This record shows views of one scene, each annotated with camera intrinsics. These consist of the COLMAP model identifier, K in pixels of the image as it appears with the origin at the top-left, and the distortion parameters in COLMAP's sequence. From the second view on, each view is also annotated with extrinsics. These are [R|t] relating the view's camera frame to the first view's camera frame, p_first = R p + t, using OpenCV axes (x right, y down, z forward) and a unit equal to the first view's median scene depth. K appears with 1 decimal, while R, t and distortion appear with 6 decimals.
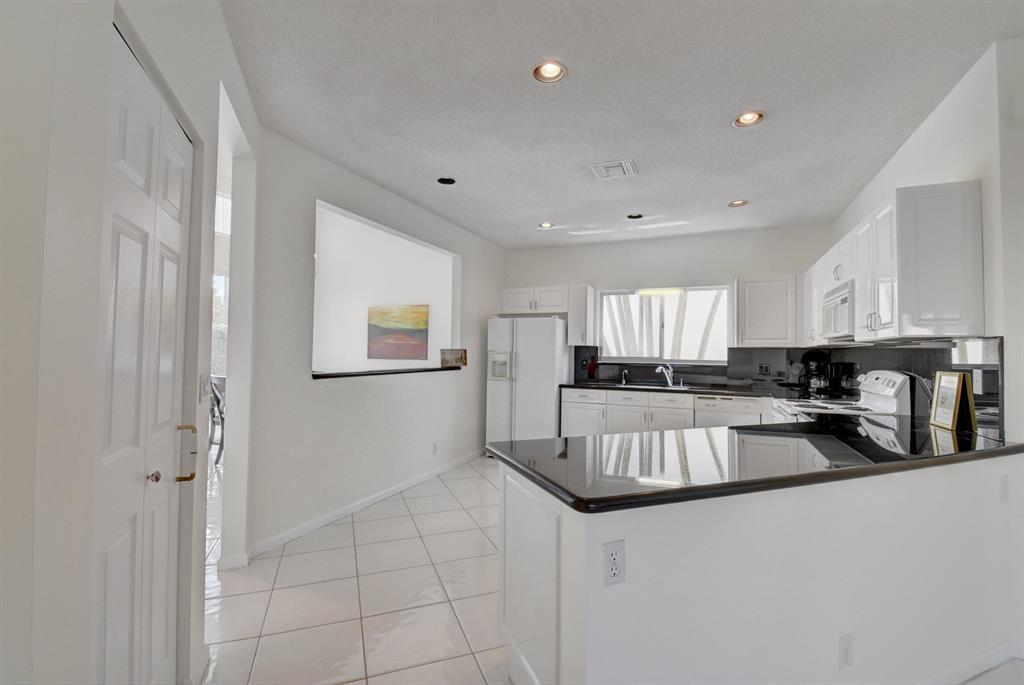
lens RADIAL K [[455.0, 0, 510.7], [0, 455.0, 345.6], [0, 0, 1]] dist [0.003803, -0.000247]
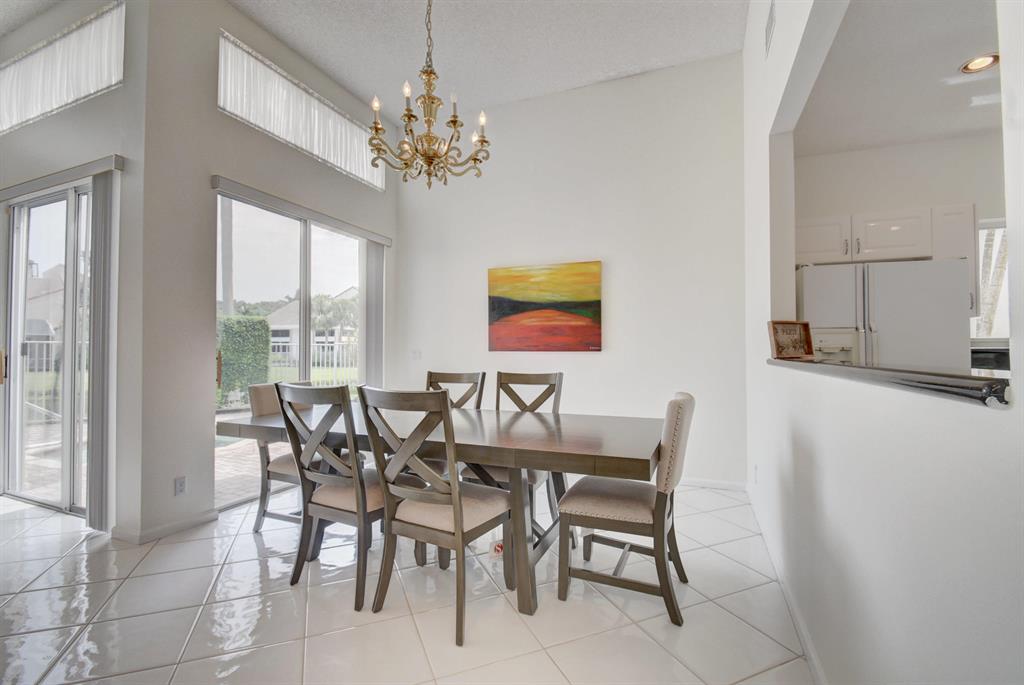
lens RADIAL K [[455.0, 0, 510.7], [0, 455.0, 345.6], [0, 0, 1]] dist [0.003803, -0.000247]
pose [[0.999470, -0.011358, 0.030496, -0.410874], [0.011304, 0.999934, 0.001946, 0.027121], [-0.030516, -0.001601, 0.999533, 0.504144]]
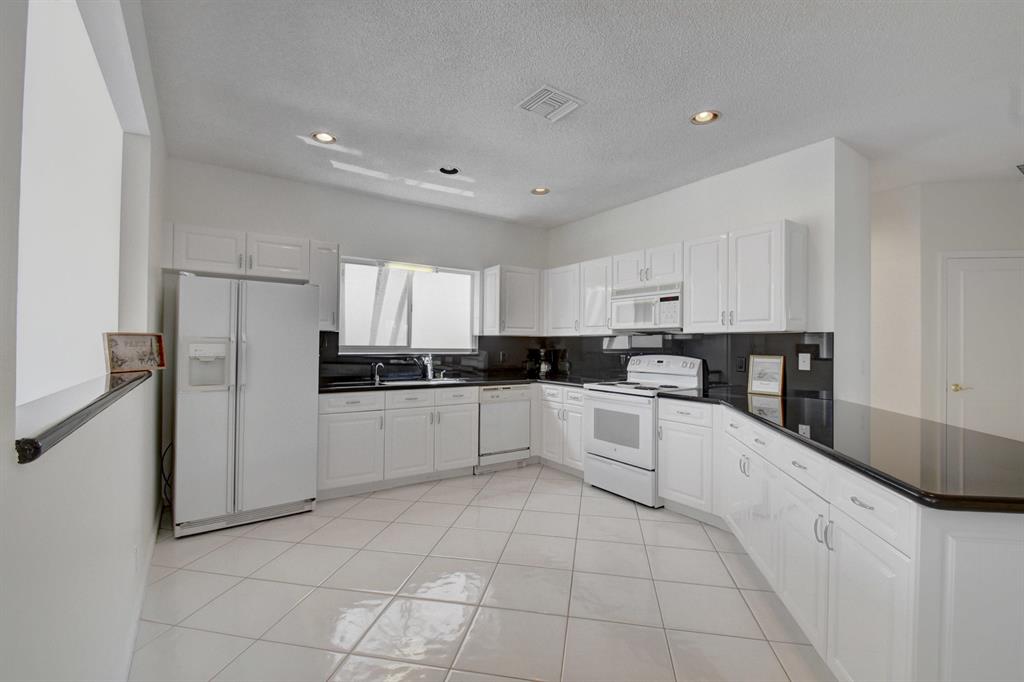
lens RADIAL K [[455.0, 0, 510.7], [0, 455.0, 344.1], [0, 0, 1]] dist [0.003803, -0.000247]
pose [[0.533034, -0.007373, 0.846062, -0.296924], [-0.016880, 0.999670, 0.019346, 0.003073], [-0.845926, -0.024594, 0.532733, 0.413038]]
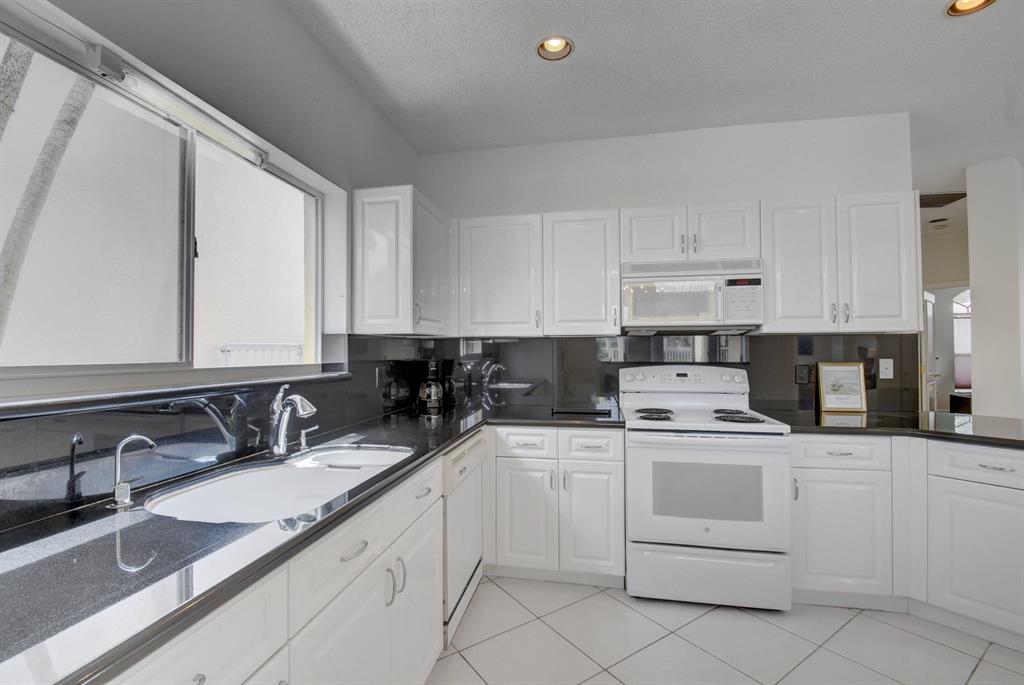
lens RADIAL K [[449.6, 0, 511.6], [0, 449.6, 345.3], [0, 0, 1]] dist [0.003127, -0.009113]
pose [[-0.223230, 0.000076, 0.974766, 0.024676], [-0.017099, 0.999846, -0.003994, 0.014413], [-0.974616, -0.017559, -0.223194, 0.917299]]
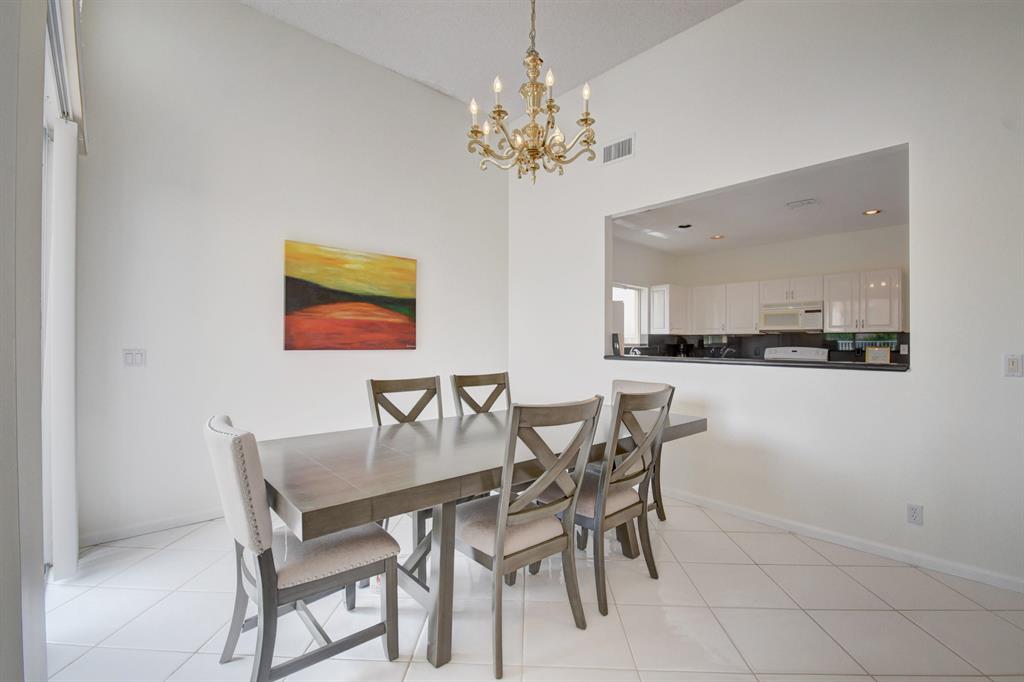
lens RADIAL K [[449.6, 0, 511.6], [0, 449.6, 343.8], [0, 0, 1]] dist [0.003127, -0.009113]
pose [[0.402421, -0.011952, 0.915377, -0.876295], [-0.015765, 0.999676, 0.019983, 0.012283], [-0.915319, -0.022472, 0.402102, 0.811509]]
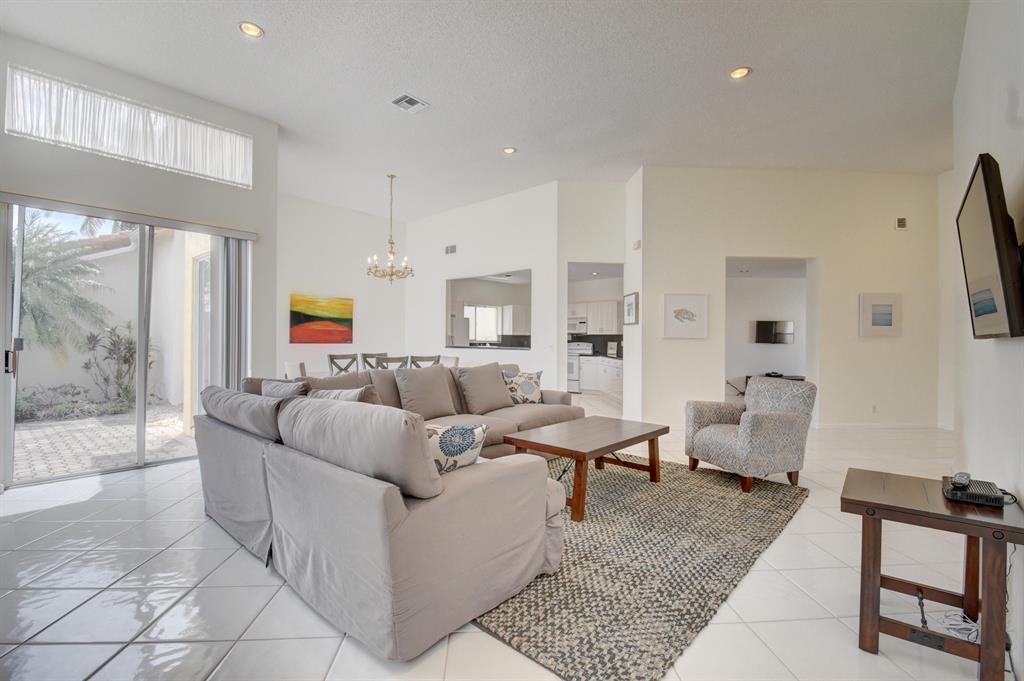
lens RADIAL K [[434.4, 0, 503.6], [0, 434.4, 339.4], [0, 0, 1]] dist [-0.000260, -0.000032]
pose [[0.337807, -0.008283, 0.941179, -1.489169], [-0.017399, 0.999735, 0.015043, -0.005686], [-0.941055, -0.021458, 0.337574, 0.260386]]
